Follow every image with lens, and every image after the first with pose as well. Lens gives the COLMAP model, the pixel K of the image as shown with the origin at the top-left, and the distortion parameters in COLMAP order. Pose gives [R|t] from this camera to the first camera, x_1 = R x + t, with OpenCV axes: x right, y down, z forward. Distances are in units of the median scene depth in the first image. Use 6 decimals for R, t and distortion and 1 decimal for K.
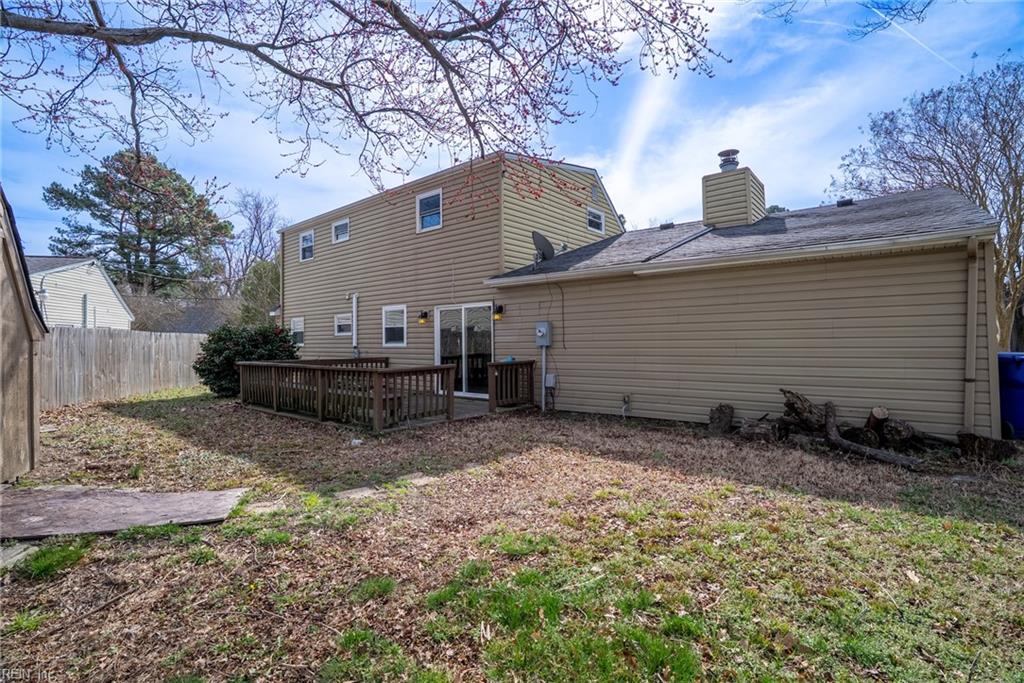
lens RADIAL K [[477.9, 0, 516.0], [0, 477.9, 334.5], [0, 0, 1]] dist [-0.076346, 0.031591]
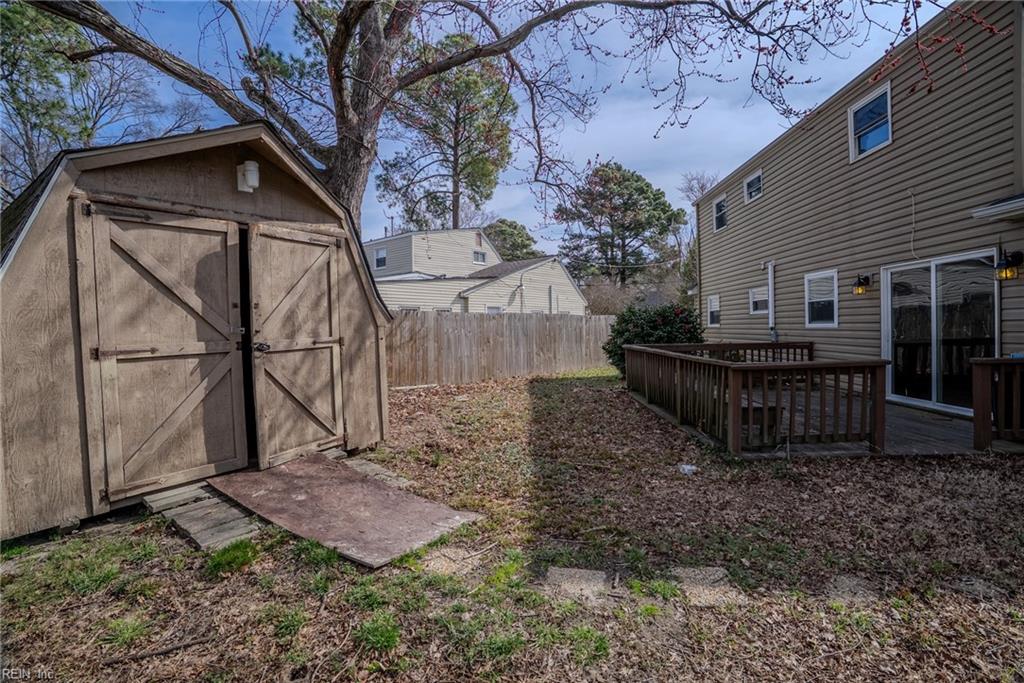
lens RADIAL K [[477.9, 0, 516.0], [0, 477.9, 334.5], [0, 0, 1]] dist [-0.076346, 0.031591]
pose [[0.610141, 0.009432, -0.792237, 0.024923], [0.024505, 0.999226, 0.030770, 0.002173], [0.791914, -0.038188, 0.609437, 0.189057]]
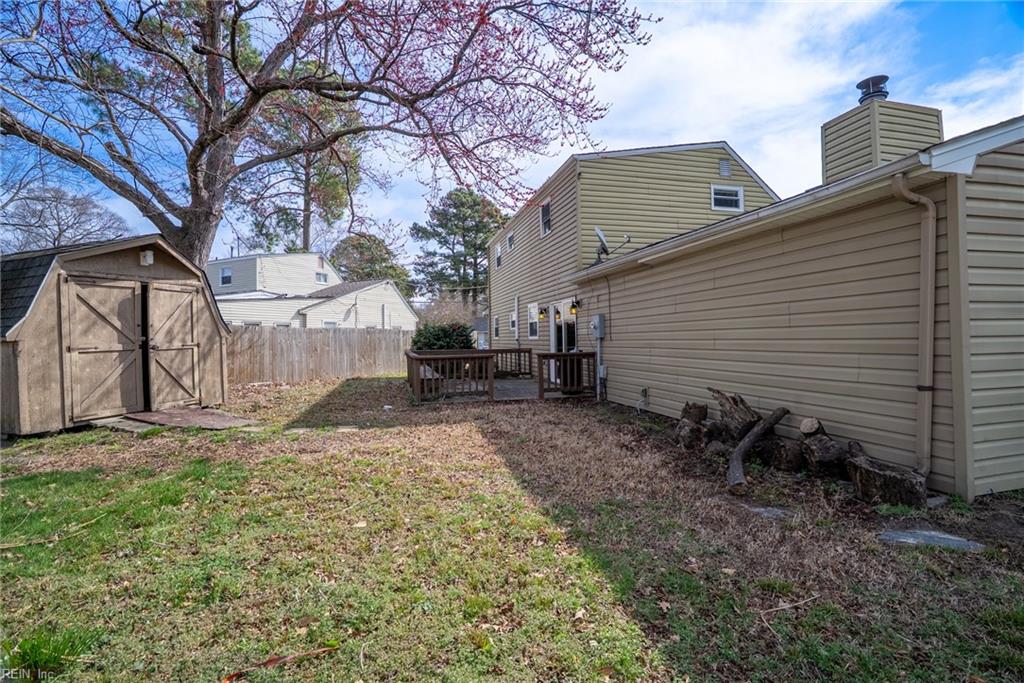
lens RADIAL K [[477.9, 0, 516.0], [0, 477.9, 334.5], [0, 0, 1]] dist [-0.076346, 0.031591]
pose [[0.804318, -0.008786, -0.594134, 0.390988], [0.017910, 0.999795, 0.009460, 0.002469], [0.593929, -0.018250, 0.804311, 0.047897]]
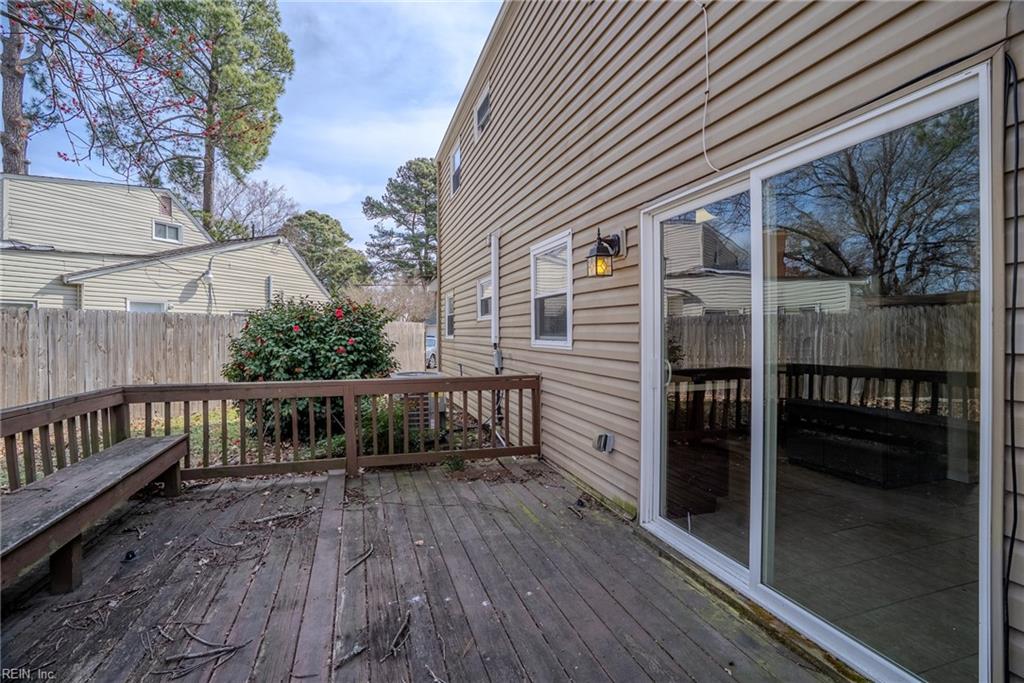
lens RADIAL K [[477.9, 0, 516.0], [0, 477.9, 334.5], [0, 0, 1]] dist [-0.076346, 0.031591]
pose [[0.843052, 0.010429, -0.537731, -0.076046], [0.002350, 0.999731, 0.023074, 0.005481], [0.537827, -0.020716, 0.842801, 0.663643]]
